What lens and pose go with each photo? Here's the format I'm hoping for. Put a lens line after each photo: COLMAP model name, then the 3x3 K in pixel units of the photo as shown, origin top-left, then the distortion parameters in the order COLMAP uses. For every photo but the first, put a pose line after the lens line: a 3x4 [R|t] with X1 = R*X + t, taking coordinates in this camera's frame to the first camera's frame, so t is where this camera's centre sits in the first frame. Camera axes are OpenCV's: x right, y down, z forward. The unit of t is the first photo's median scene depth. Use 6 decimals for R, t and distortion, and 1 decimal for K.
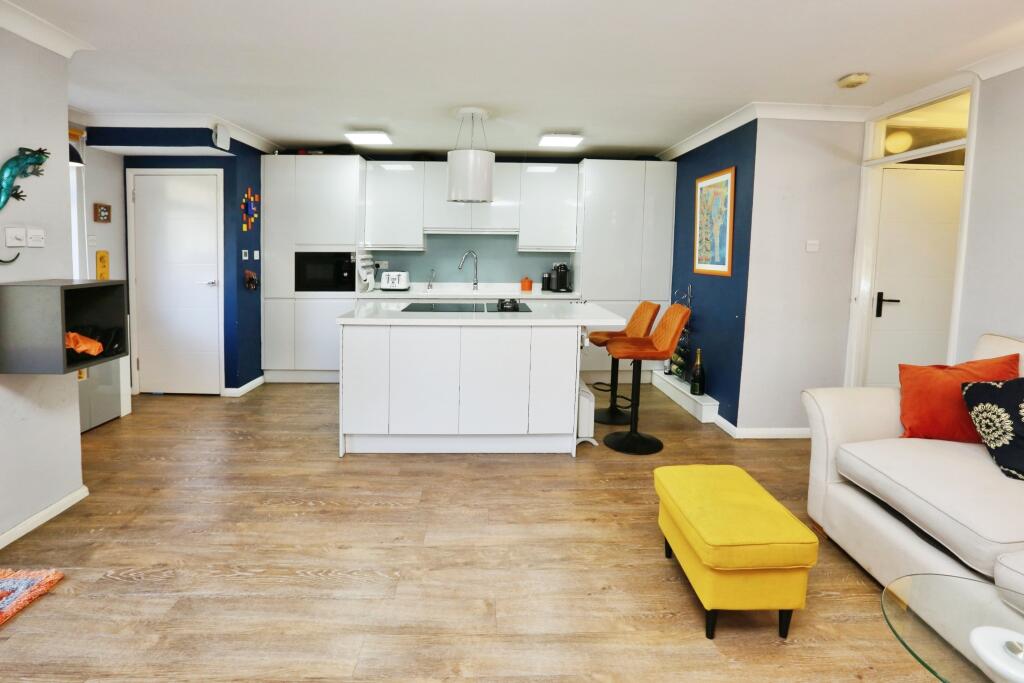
lens RADIAL K [[506.2, 0, 503.3], [0, 506.2, 273.6], [0, 0, 1]] dist [-0.000356, 0.000182]
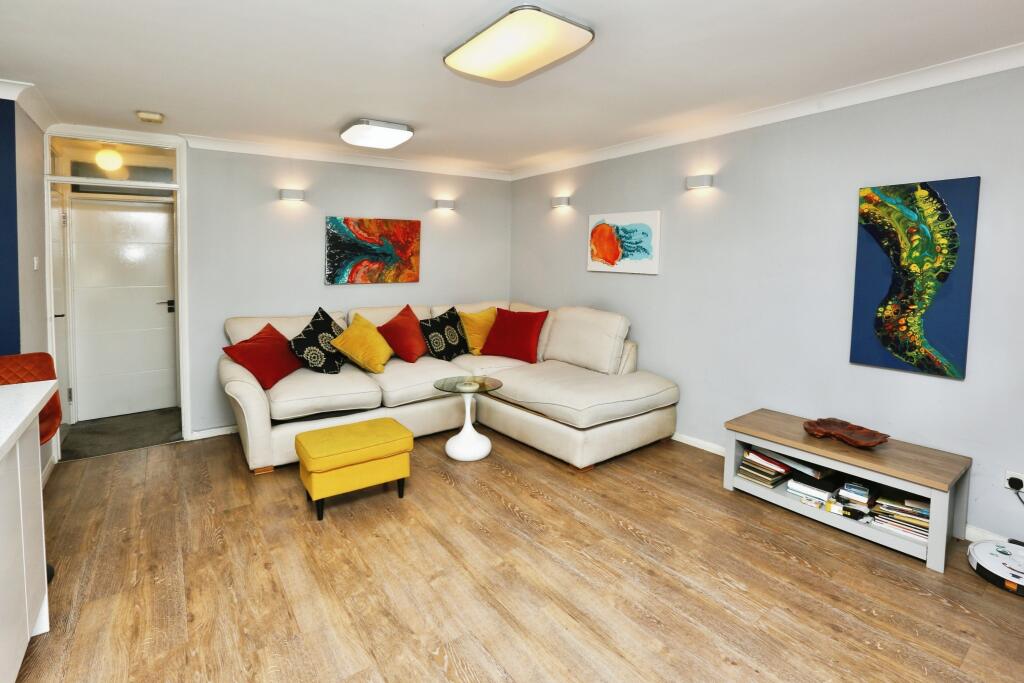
lens RADIAL K [[491.6, 0, 511.6], [0, 491.6, 280.3], [0, 0, 1]] dist [-0.040478, 0.014519]
pose [[-0.566524, -0.043350, 0.822904, -0.421281], [0.038669, 0.996117, 0.079096, -0.045160], [-0.823137, 0.076631, -0.562648, 0.590010]]
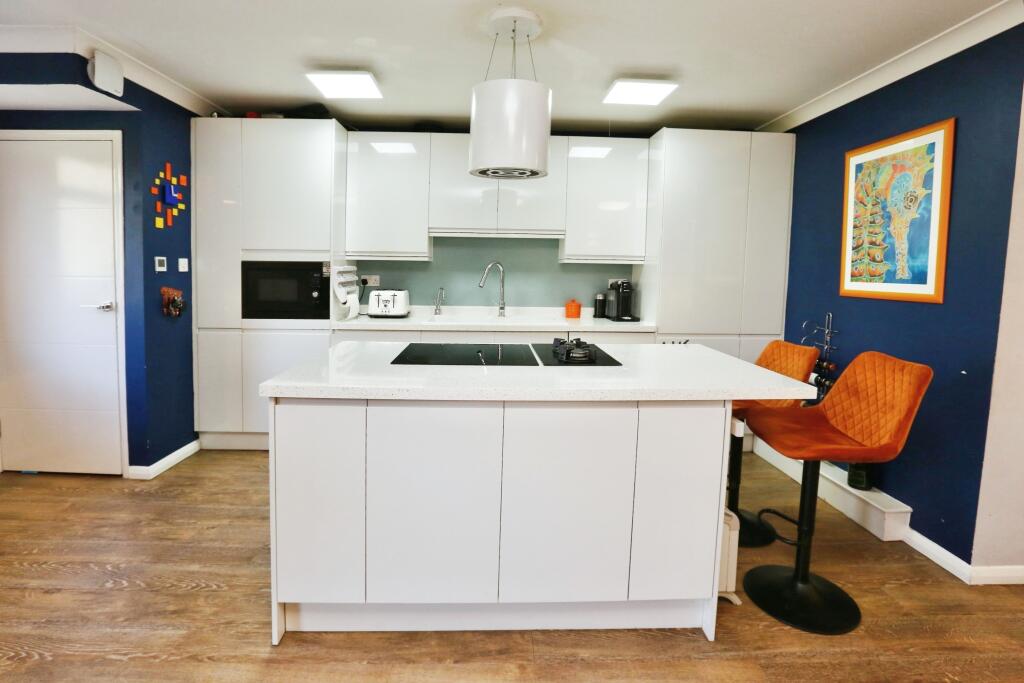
lens RADIAL K [[503.8, 0, 496.7], [0, 503.8, 295.4], [0, 0, 1]] dist [-0.002877, -0.000198]
pose [[0.999859, 0.005840, -0.015756, -0.058198], [-0.005687, 0.999936, 0.009746, -0.005190], [0.015812, -0.009655, 0.999828, 0.336385]]
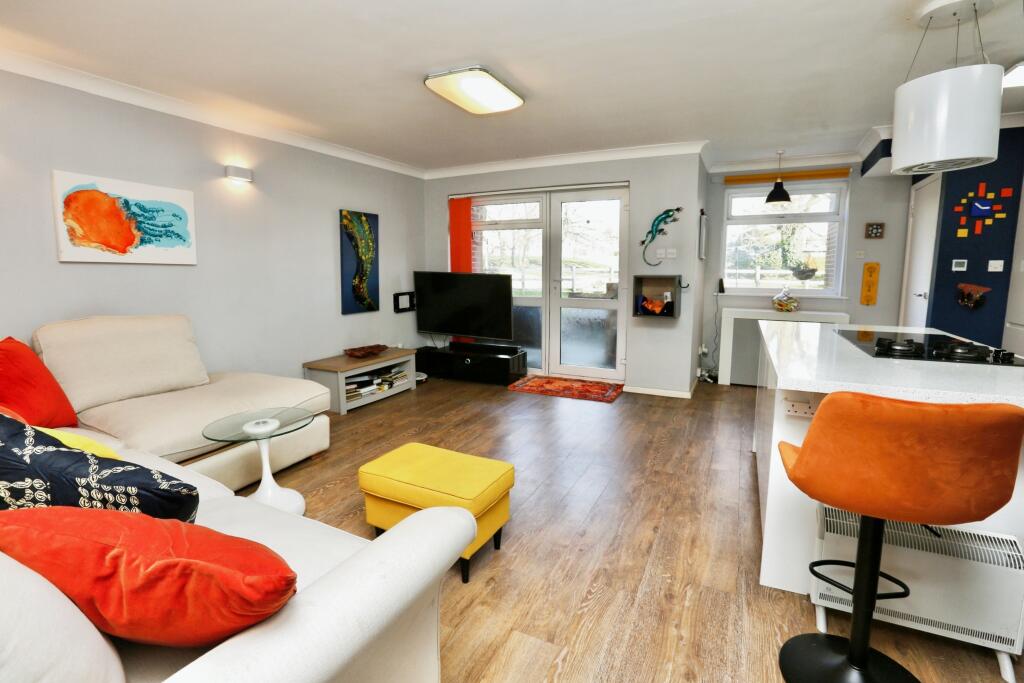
lens RADIAL K [[466.3, 0, 512.0], [0, 466.3, 341.5], [0, 0, 1]] dist [-0.022760, 0.000971]
pose [[-0.464845, 0.131450, -0.875580, 0.516696], [-0.045997, 0.983997, 0.172146, -0.008019], [0.884197, 0.120295, -0.451360, 0.668788]]
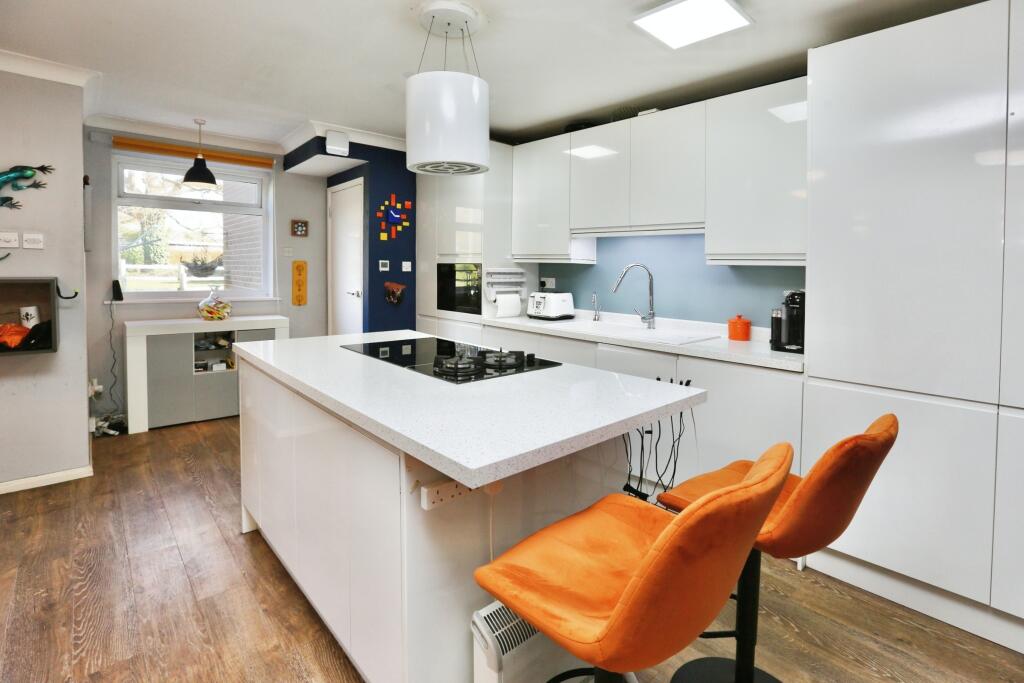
lens RADIAL K [[491.6, 0, 511.6], [0, 491.6, 280.3], [0, 0, 1]] dist [-0.040478, 0.014519]
pose [[0.647749, 0.024881, -0.761447, 0.320403], [-0.051453, 0.998613, -0.011139, -0.011998], [0.760114, 0.046394, 0.648131, 0.571935]]
